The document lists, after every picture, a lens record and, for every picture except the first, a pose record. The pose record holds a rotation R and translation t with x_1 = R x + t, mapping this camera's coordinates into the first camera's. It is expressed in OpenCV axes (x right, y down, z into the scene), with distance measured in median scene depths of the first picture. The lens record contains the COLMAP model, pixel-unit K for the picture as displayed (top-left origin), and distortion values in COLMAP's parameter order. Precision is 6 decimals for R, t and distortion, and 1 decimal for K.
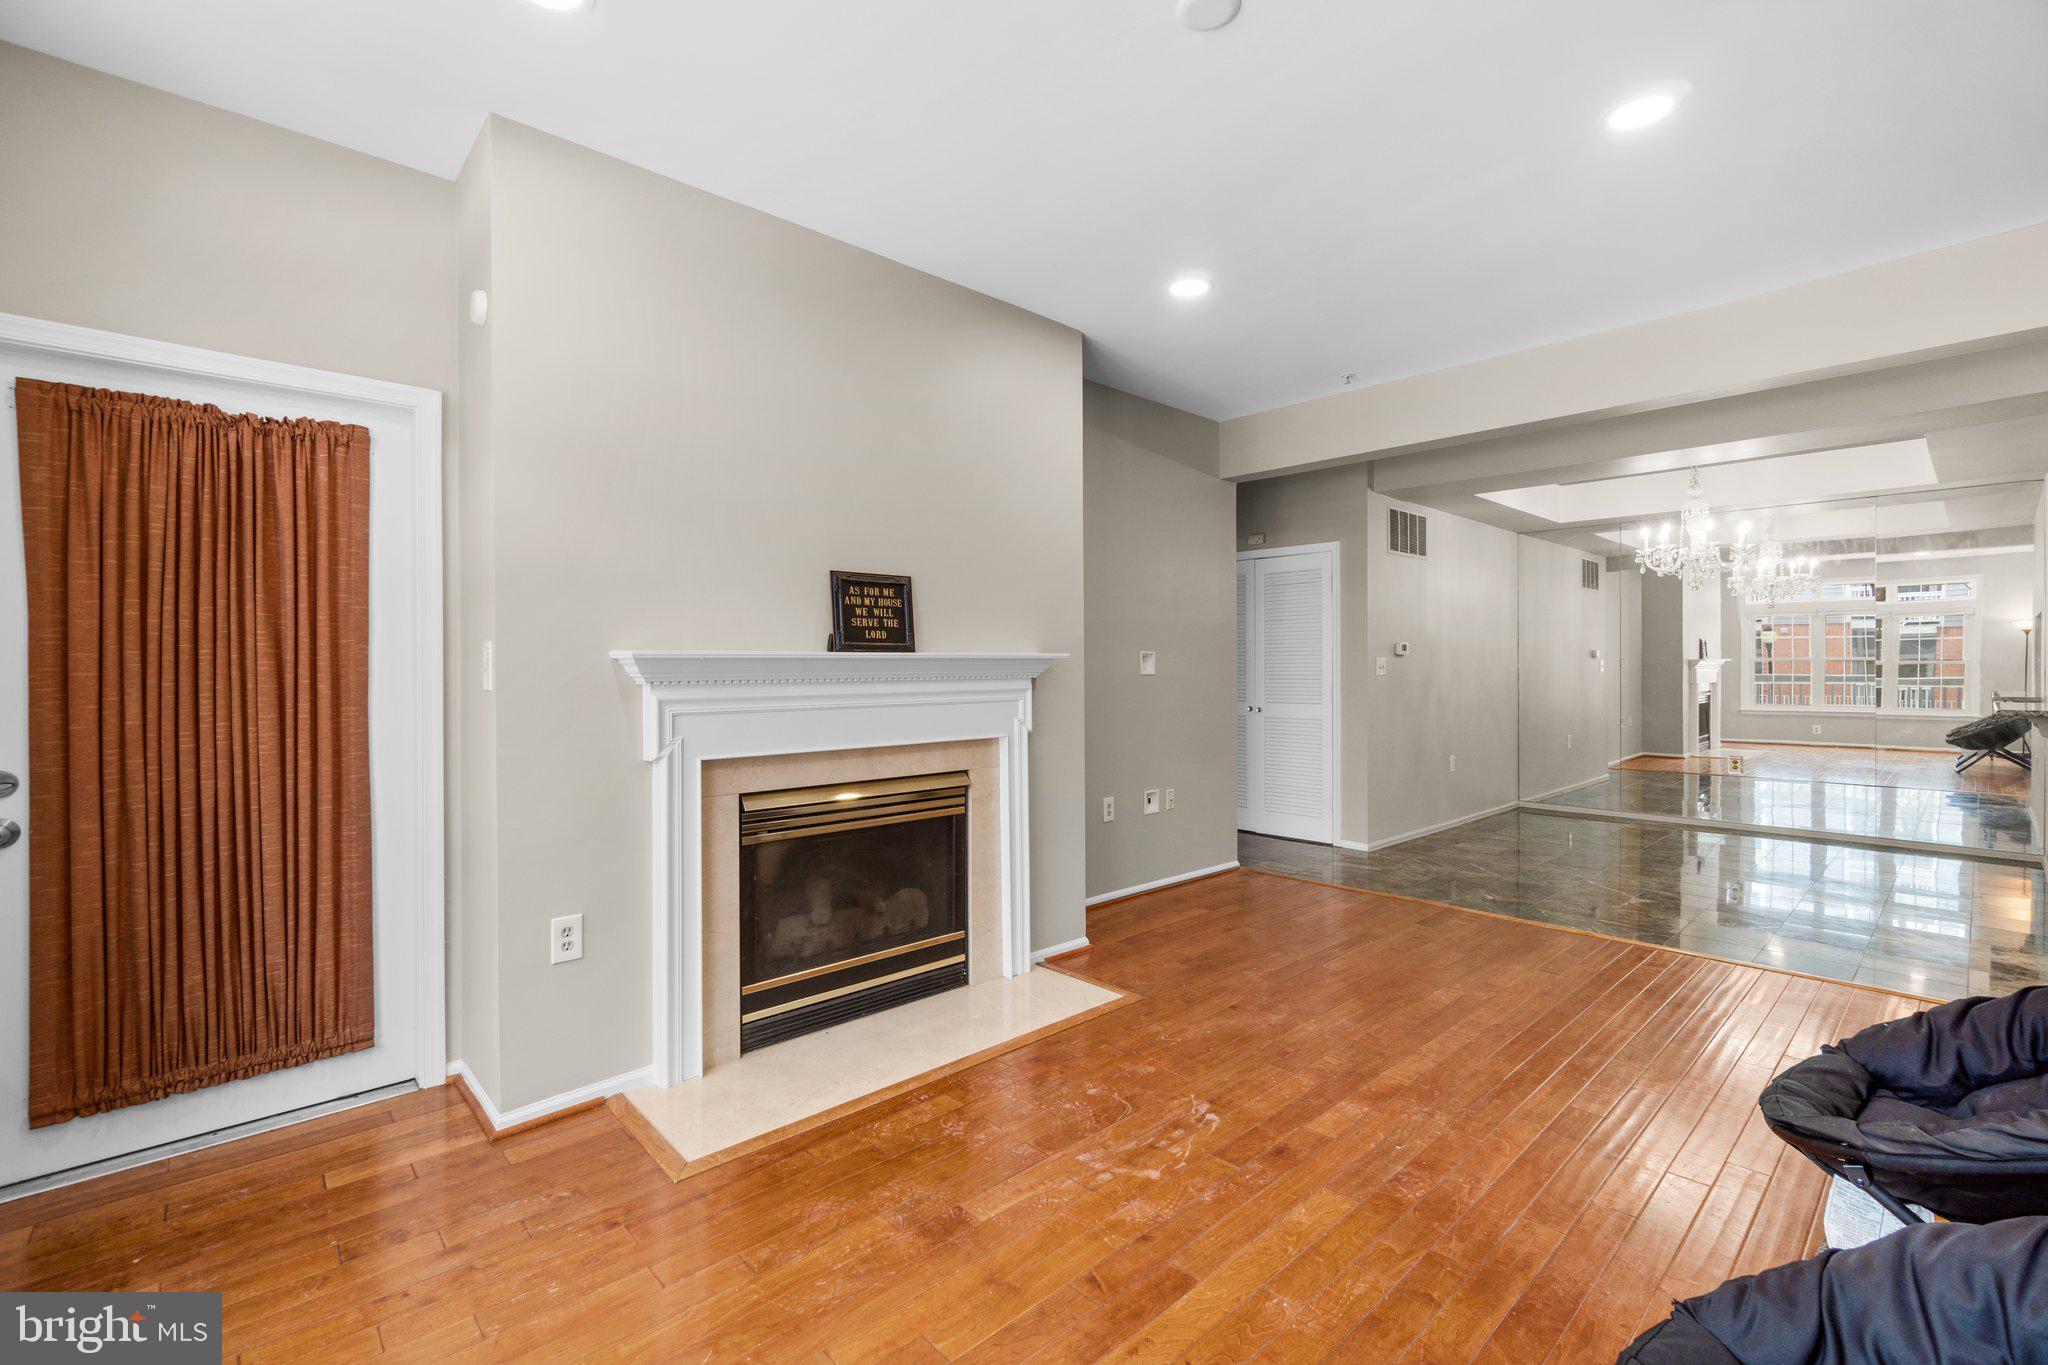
lens RADIAL K [[886.2, 0, 1016.1], [0, 886.2, 669.5], [0, 0, 1]] dist [-0.002879, 0.000121]
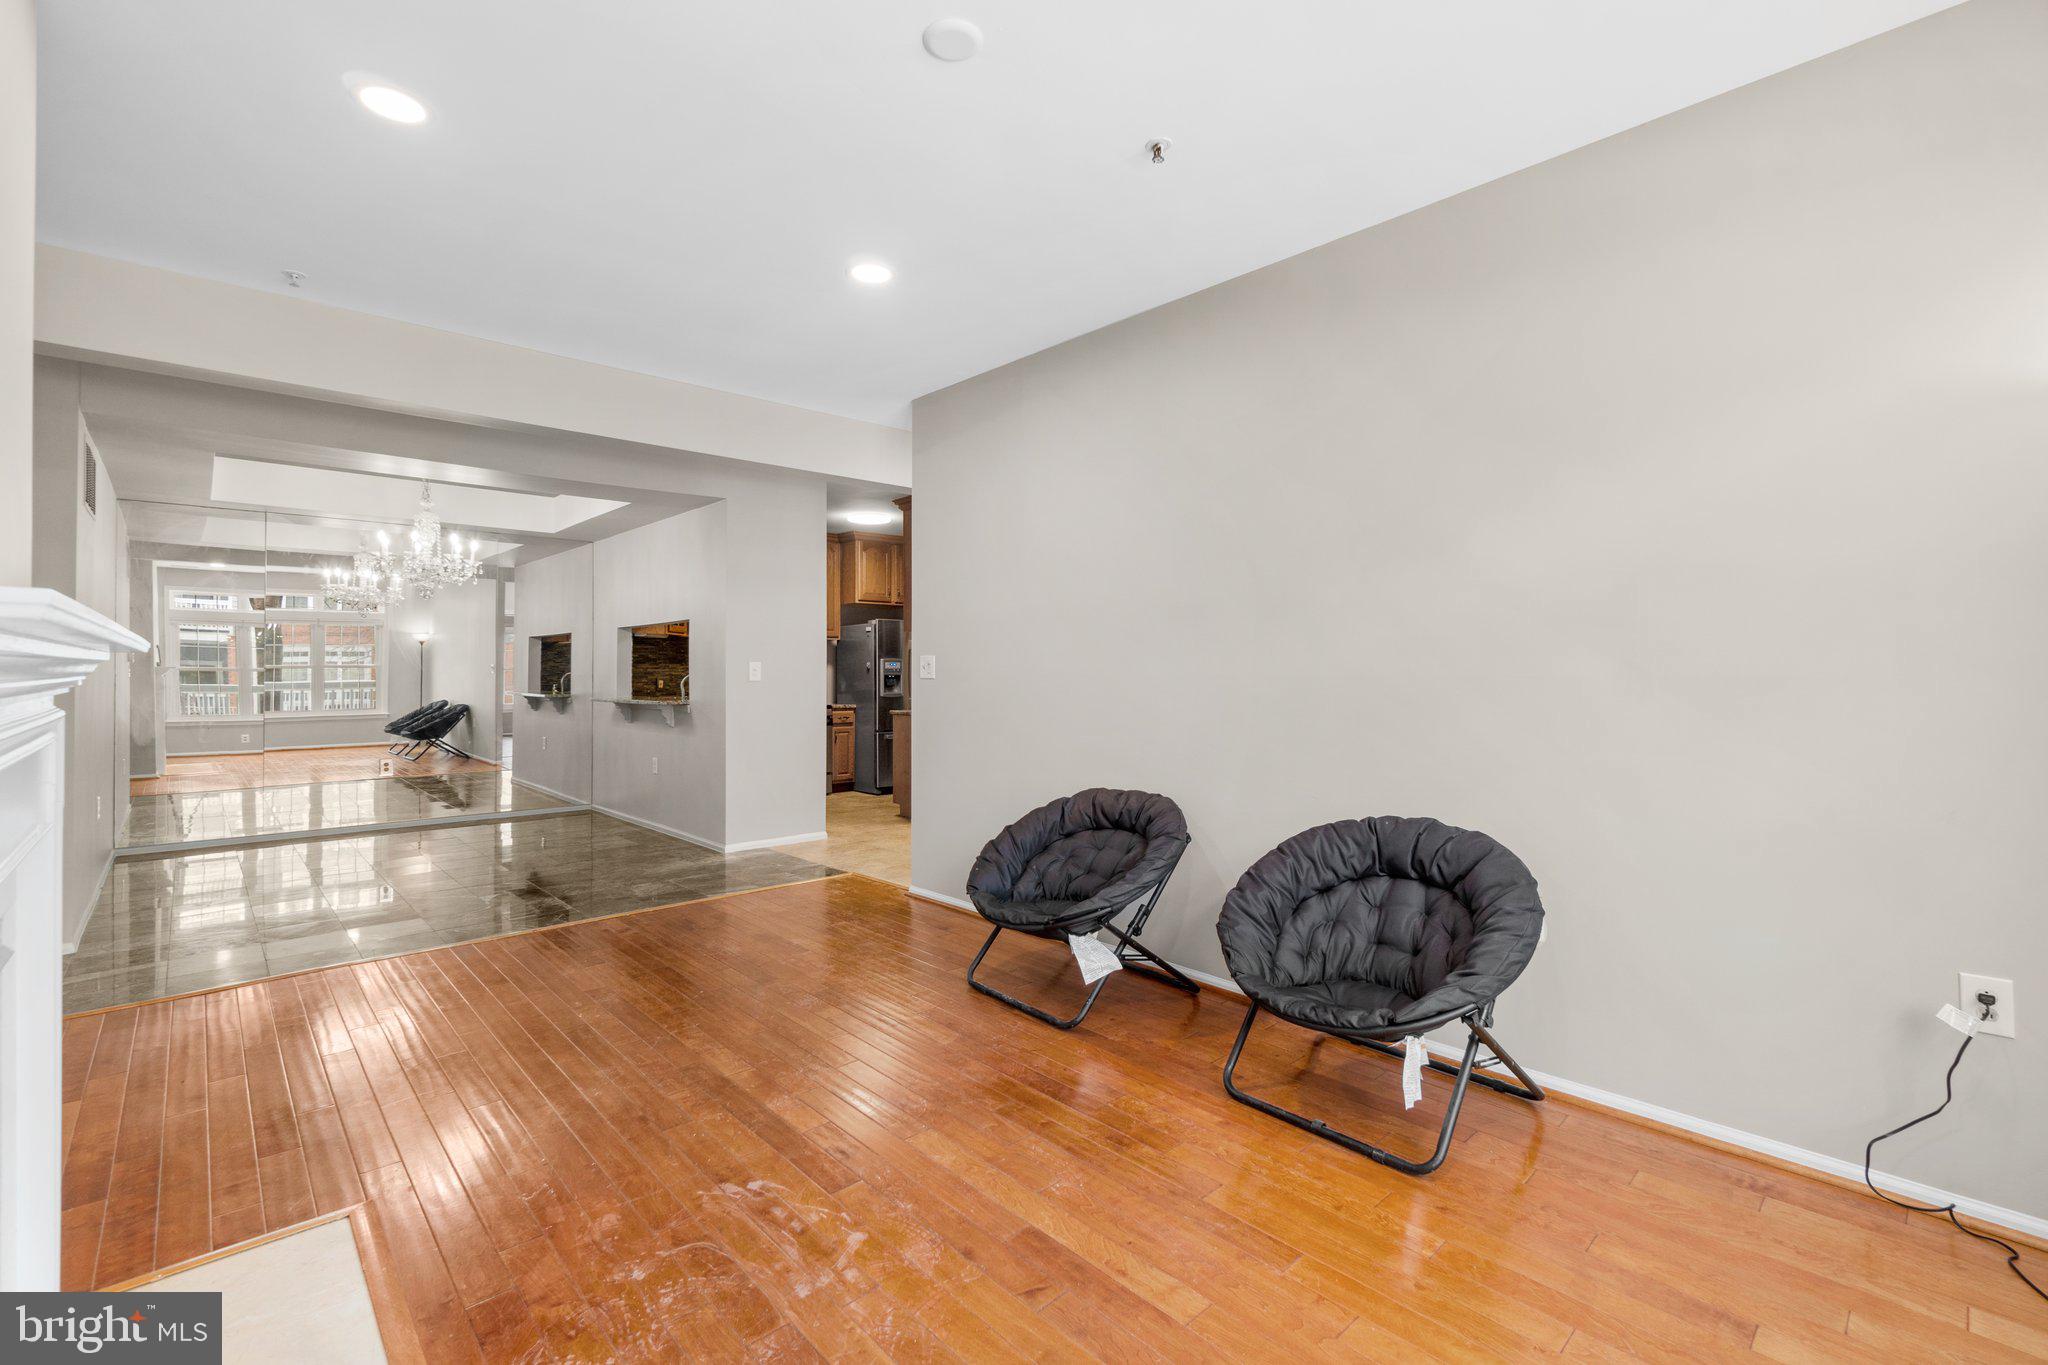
lens RADIAL K [[886.2, 0, 1016.1], [0, 886.2, 669.5], [0, 0, 1]] dist [-0.002879, 0.000121]
pose [[-0.011885, 0.003563, 0.999923, -0.461832], [0.005257, 0.999980, -0.003501, 0.000200], [-0.999916, 0.005215, -0.011903, 0.526182]]
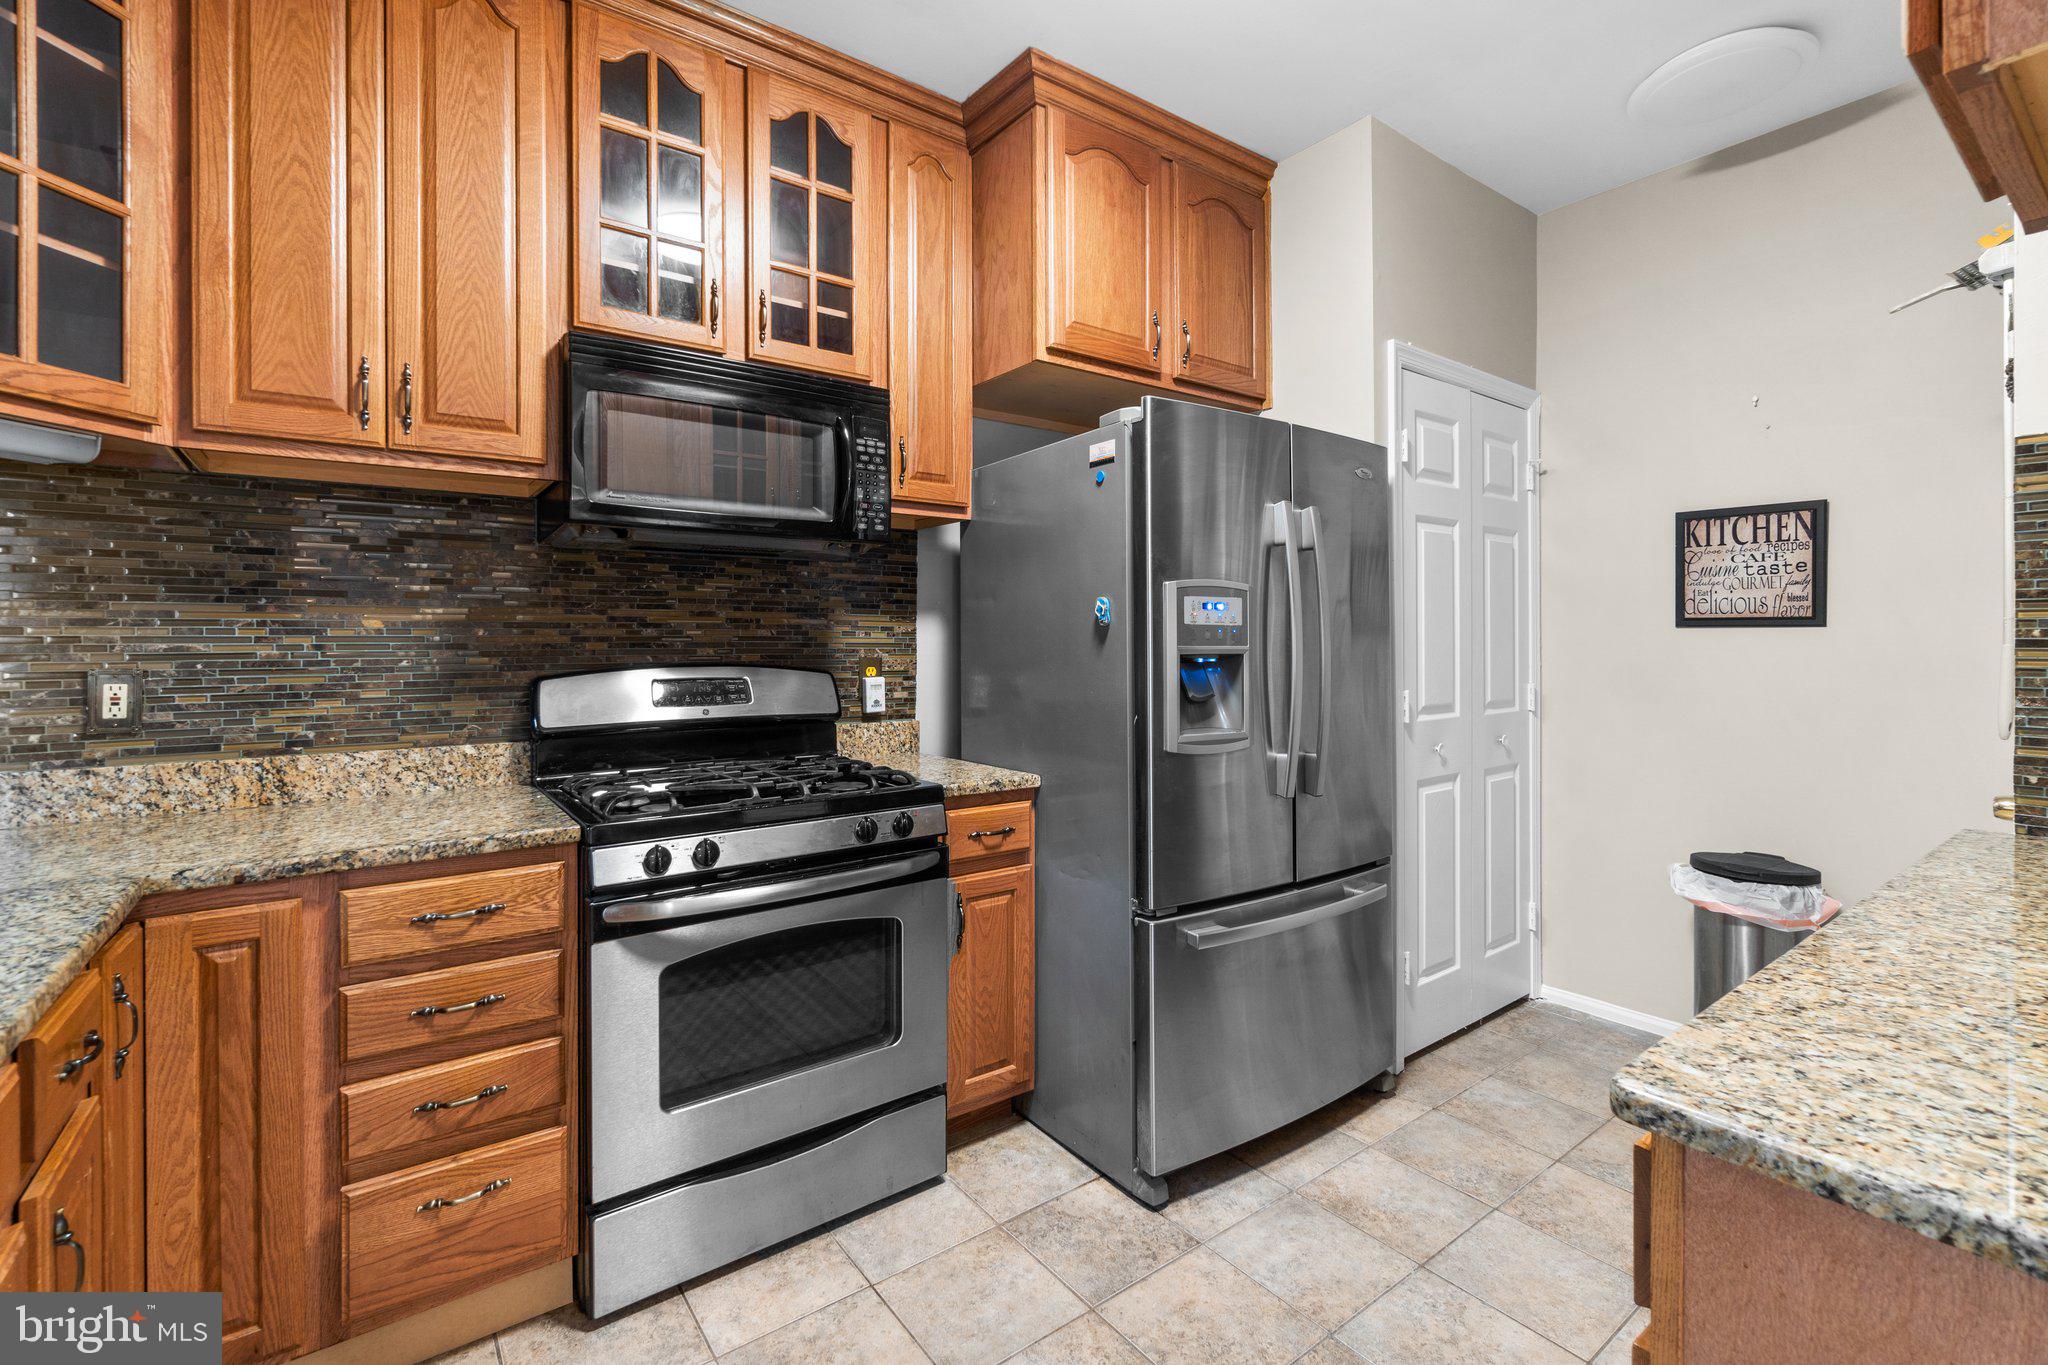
lens RADIAL K [[894.5, 0, 1015.5], [0, 894.5, 646.7], [0, 0, 1]] dist [-0.003029, 0.000190]
pose [[0.099800, -0.003854, 0.995000, 1.558951], [0.006683, 0.999973, 0.003203, -0.001795], [-0.994985, 0.006330, 0.099823, 0.929162]]
